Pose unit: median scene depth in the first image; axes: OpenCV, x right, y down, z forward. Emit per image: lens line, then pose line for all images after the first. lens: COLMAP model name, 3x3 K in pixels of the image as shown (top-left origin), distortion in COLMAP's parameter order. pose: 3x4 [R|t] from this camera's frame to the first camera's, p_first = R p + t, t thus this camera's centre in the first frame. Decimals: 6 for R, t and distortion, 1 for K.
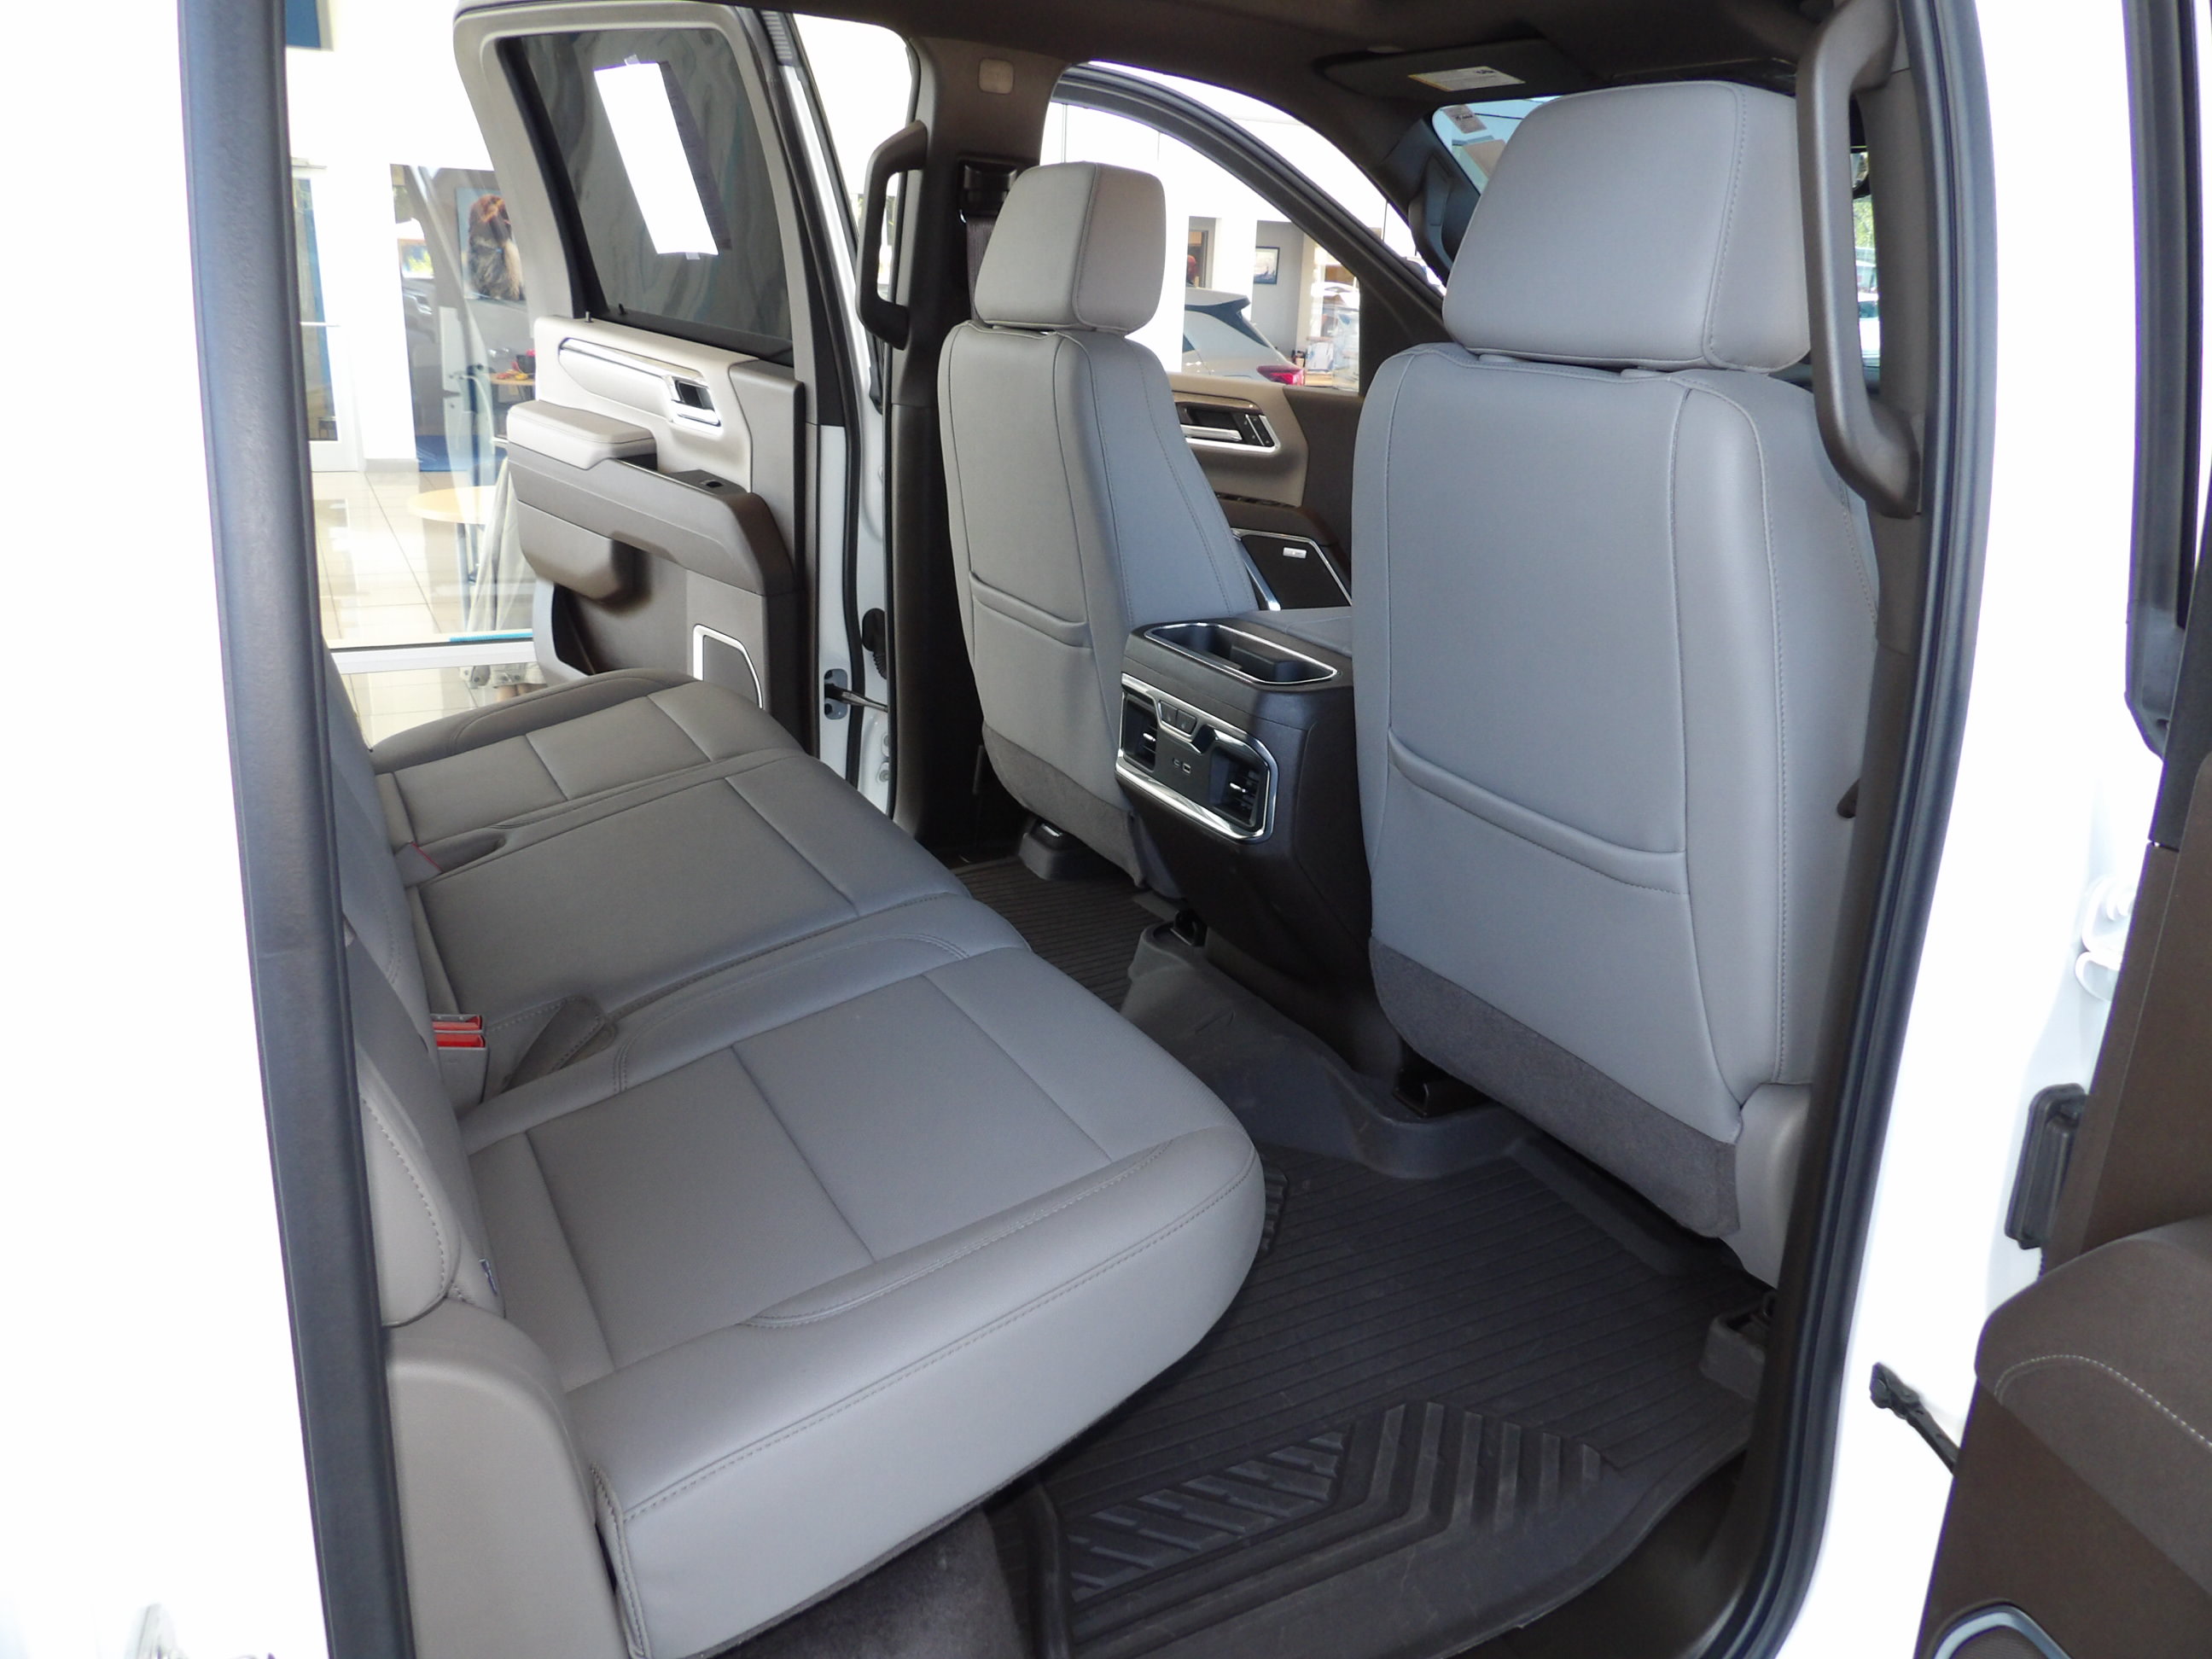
lens RADIAL K [[1615.8, 0, 1105.9], [0, 1615.8, 836.3], [0, 0, 1]] dist [-0.017497, 0.009415]
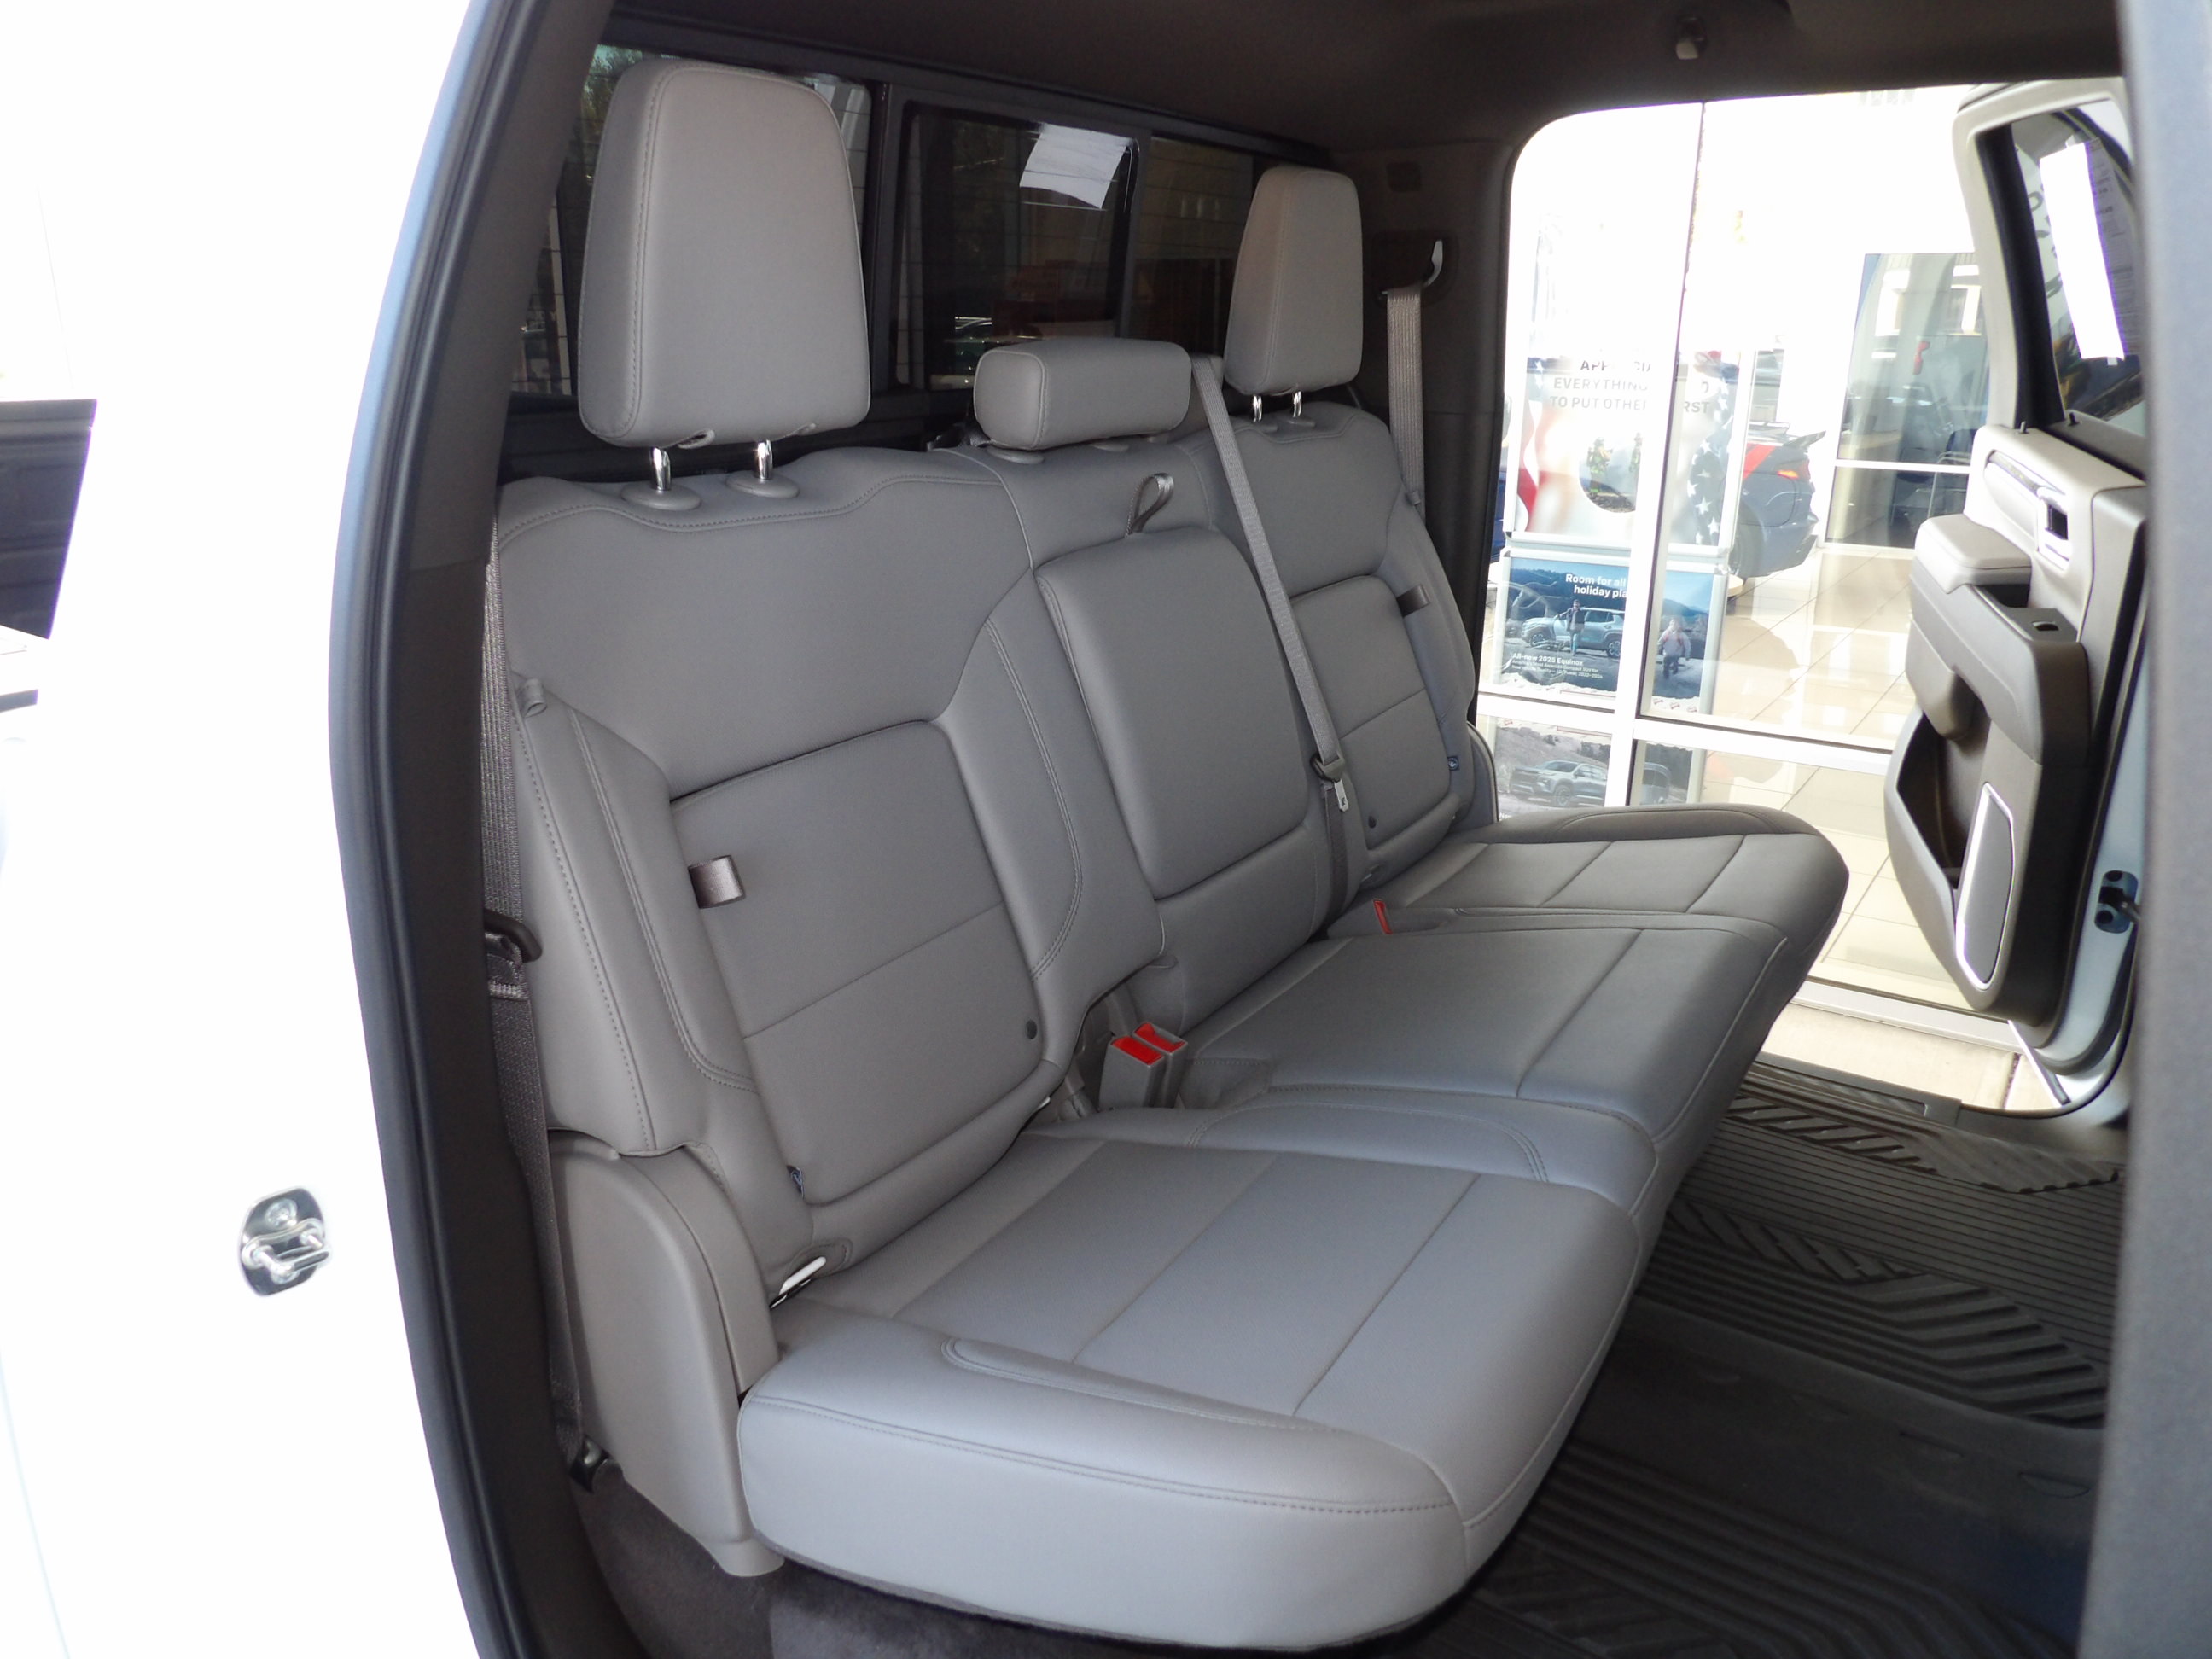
lens RADIAL K [[1615.8, 0, 1101.6], [0, 1615.8, 820.3], [0, 0, 1]] dist [-0.017497, 0.009415]
pose [[0.463497, 0.227407, -0.856421, 0.270861], [-0.273181, 0.956101, 0.106030, -0.073850], [0.842937, 0.184813, 0.505274, 0.170187]]
